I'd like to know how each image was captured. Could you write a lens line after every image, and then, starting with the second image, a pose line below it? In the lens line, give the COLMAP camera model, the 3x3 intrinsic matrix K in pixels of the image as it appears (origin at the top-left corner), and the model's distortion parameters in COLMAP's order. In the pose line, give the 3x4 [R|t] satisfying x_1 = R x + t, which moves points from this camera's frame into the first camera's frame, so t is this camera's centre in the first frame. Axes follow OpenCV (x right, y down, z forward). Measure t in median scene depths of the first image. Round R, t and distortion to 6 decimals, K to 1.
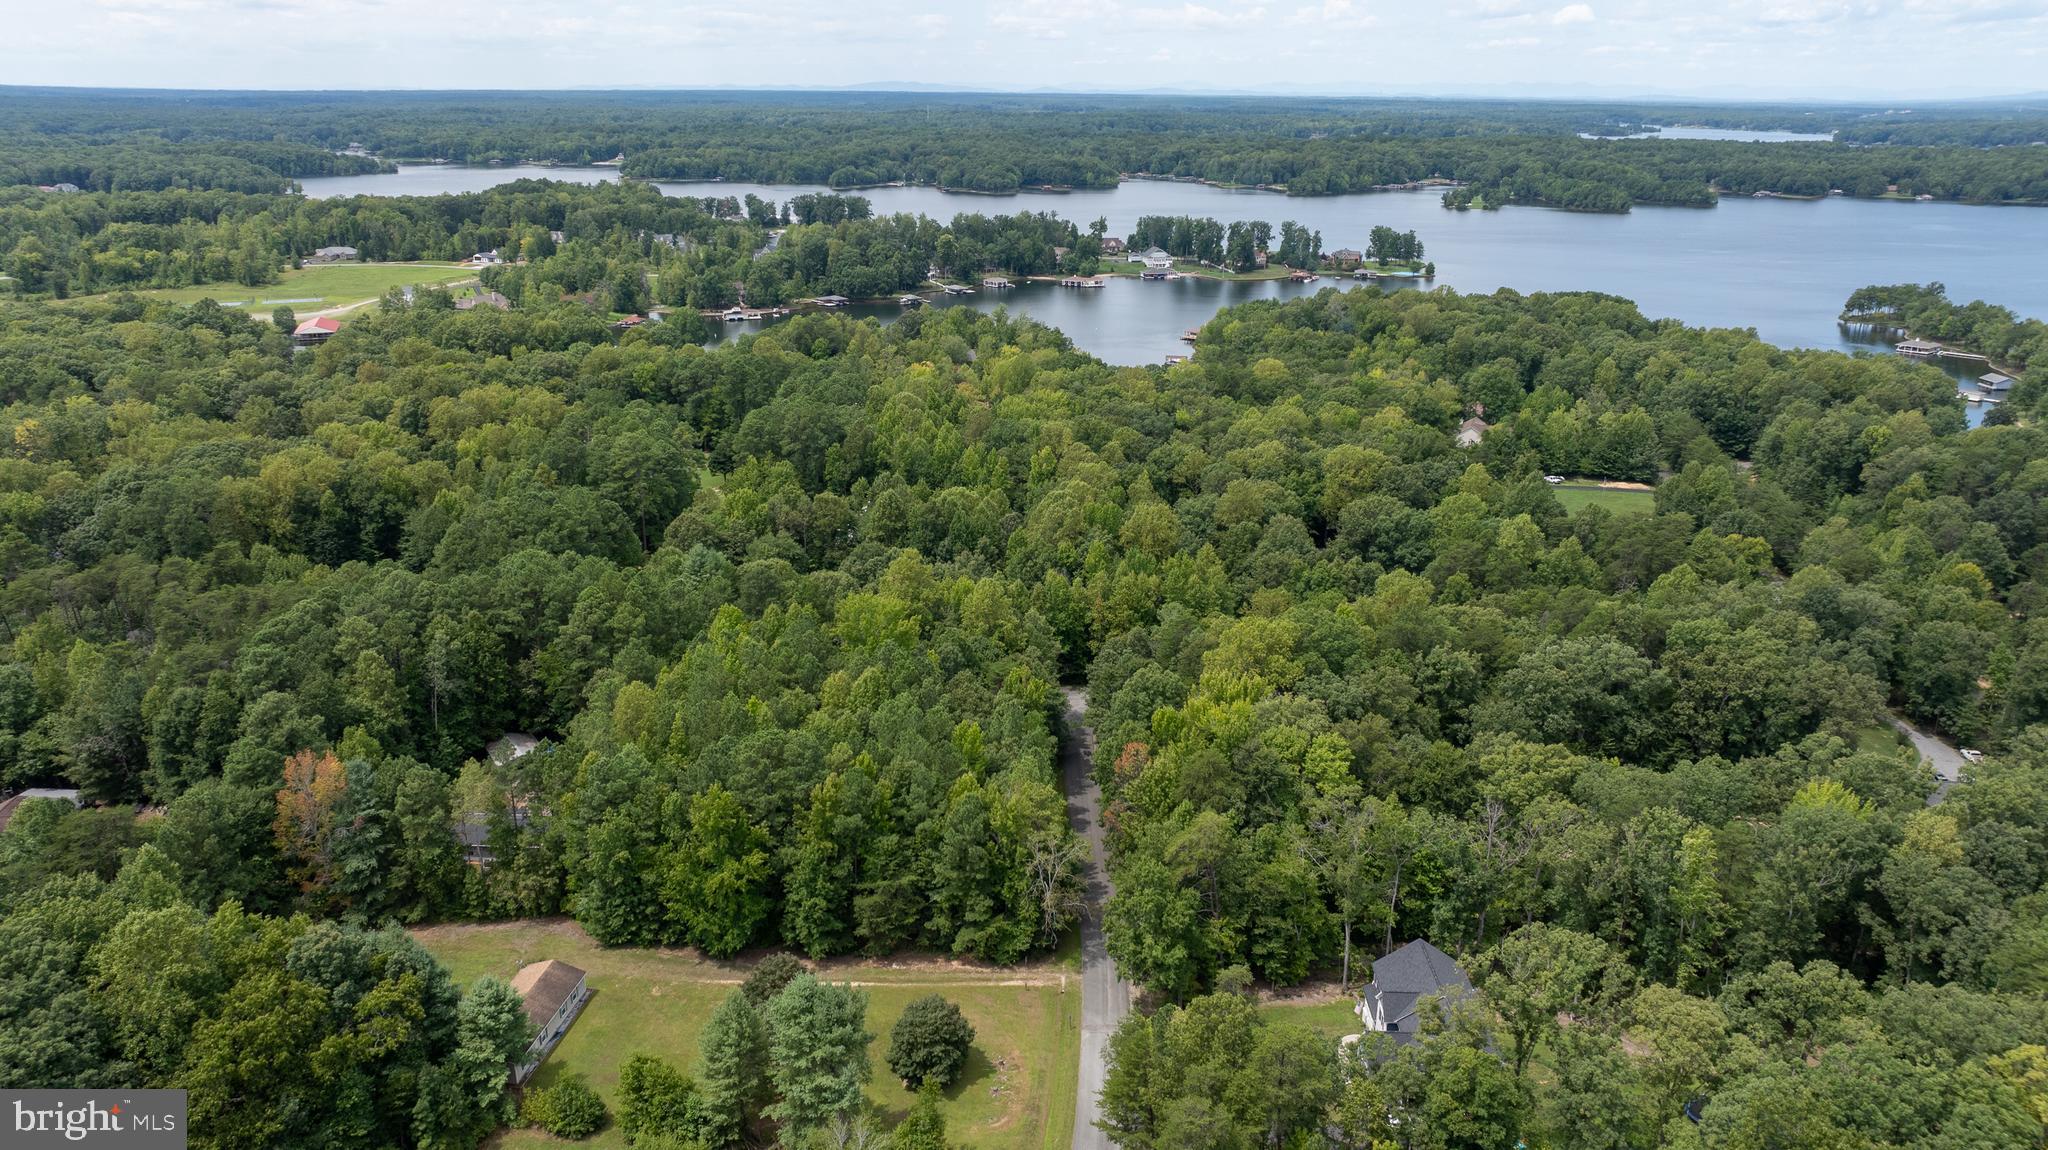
lens RADIAL K [[1440.0, 0, 1025.2], [0, 1440.0, 570.2], [0, 0, 1]] dist [-0.038075, 0.034756]
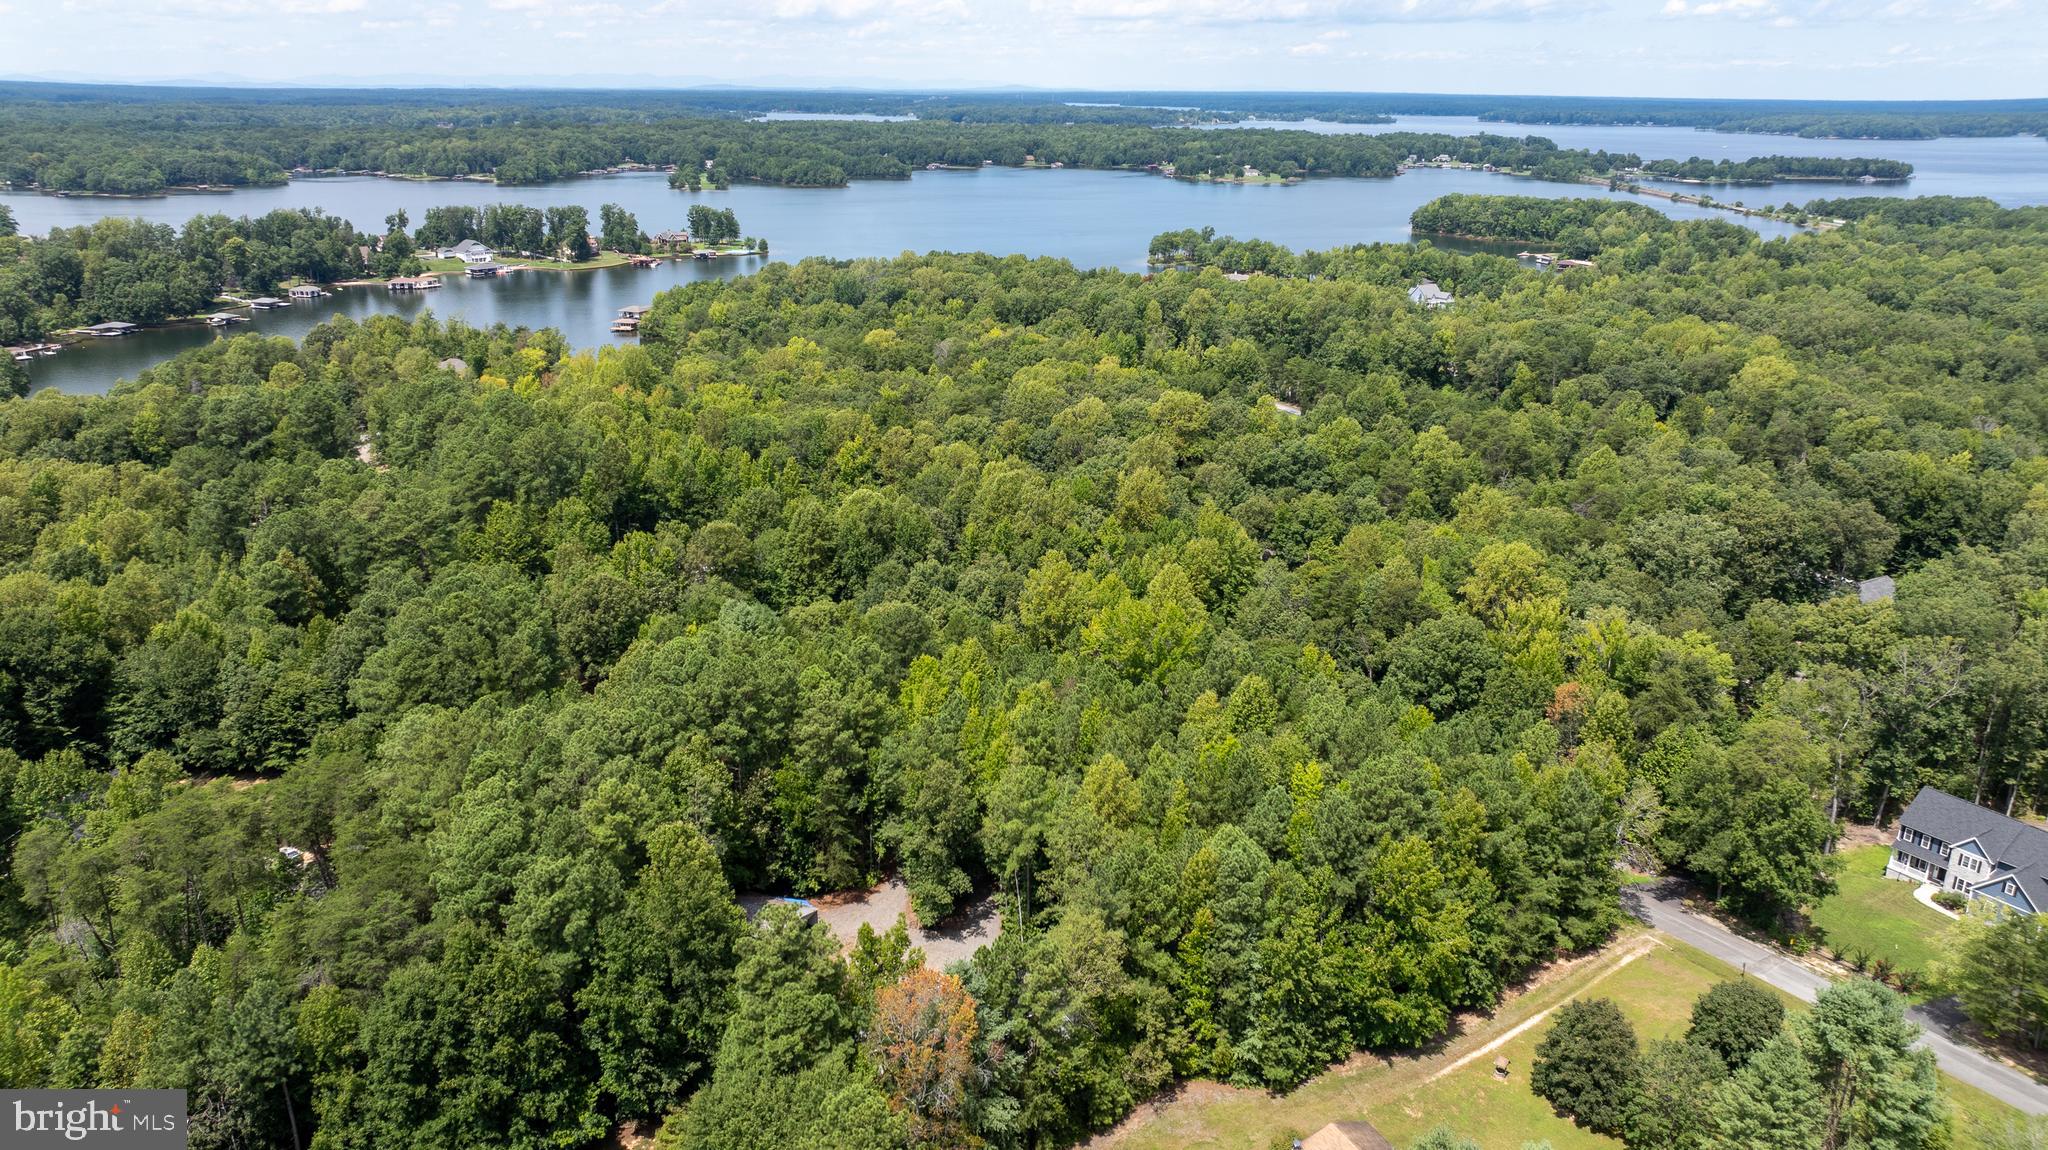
lens RADIAL K [[1440.0, 0, 1025.4], [0, 1440.0, 571.3], [0, 0, 1]] dist [-0.038075, 0.034756]
pose [[0.823784, -0.179603, 0.537700, -0.151836], [0.176399, 0.982611, 0.057960, -0.015066], [-0.538760, 0.047103, 0.841141, 0.084094]]
